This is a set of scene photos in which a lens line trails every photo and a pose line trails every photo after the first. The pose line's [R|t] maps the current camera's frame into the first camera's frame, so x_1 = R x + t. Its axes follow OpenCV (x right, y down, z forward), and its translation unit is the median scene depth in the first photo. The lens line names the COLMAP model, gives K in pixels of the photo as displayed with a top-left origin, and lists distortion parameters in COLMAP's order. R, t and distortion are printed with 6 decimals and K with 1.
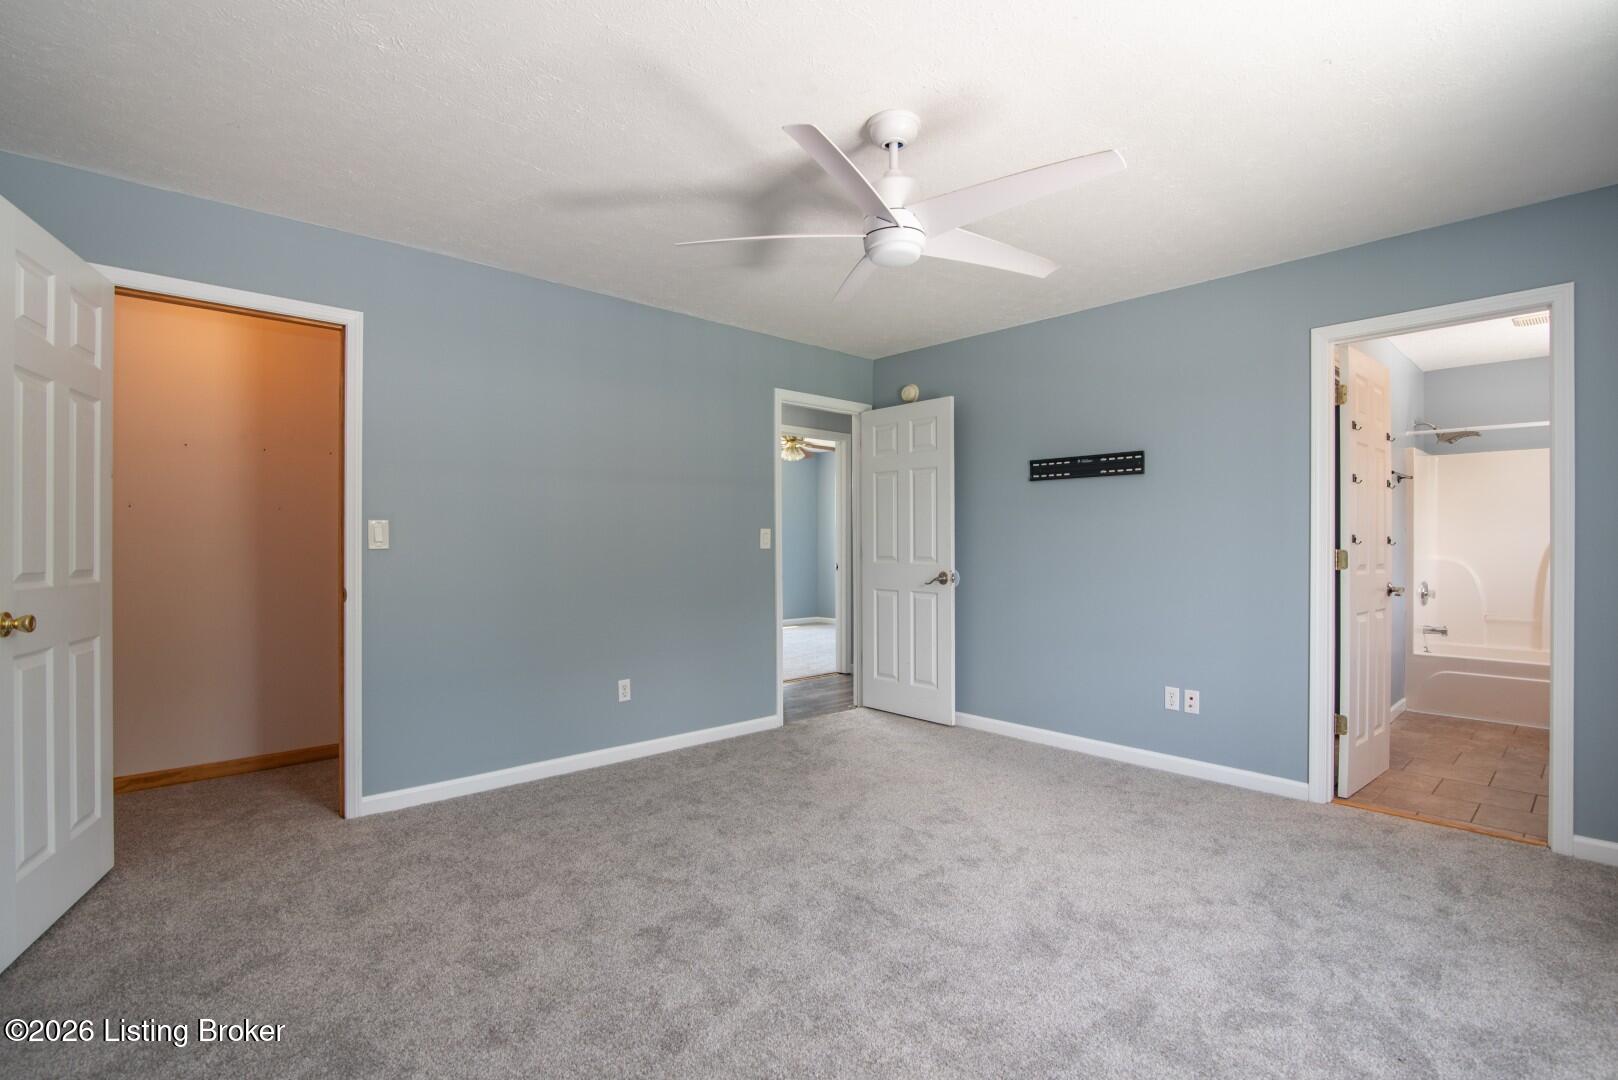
lens RADIAL K [[736.1, 0, 786.0], [0, 736.1, 543.0], [0, 0, 1]] dist [-0.012652, -0.000001]
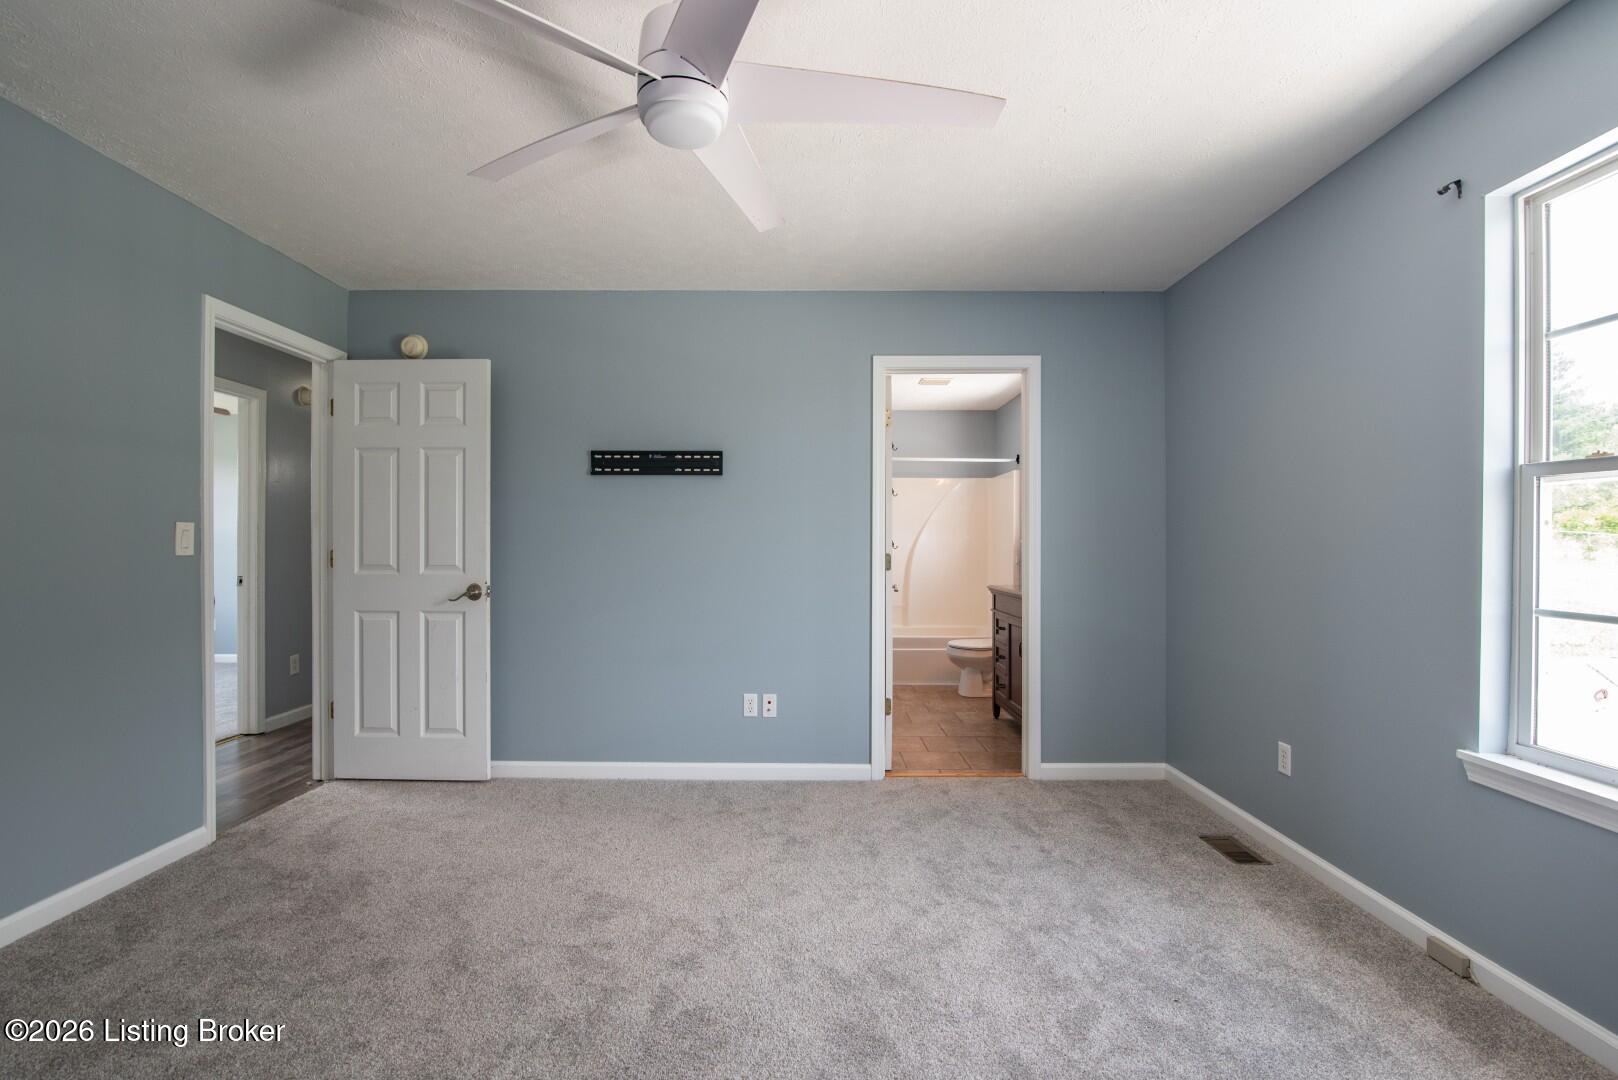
lens RADIAL K [[752.5, 0, 807.6], [0, 752.5, 543.3], [0, 0, 1]] dist [-0.015914, -0.000350]
pose [[0.671169, 0.004677, 0.741290, -0.170979], [-0.001997, 0.999988, -0.004501, -0.001003], [-0.741302, 0.001540, 0.671170, 0.262984]]
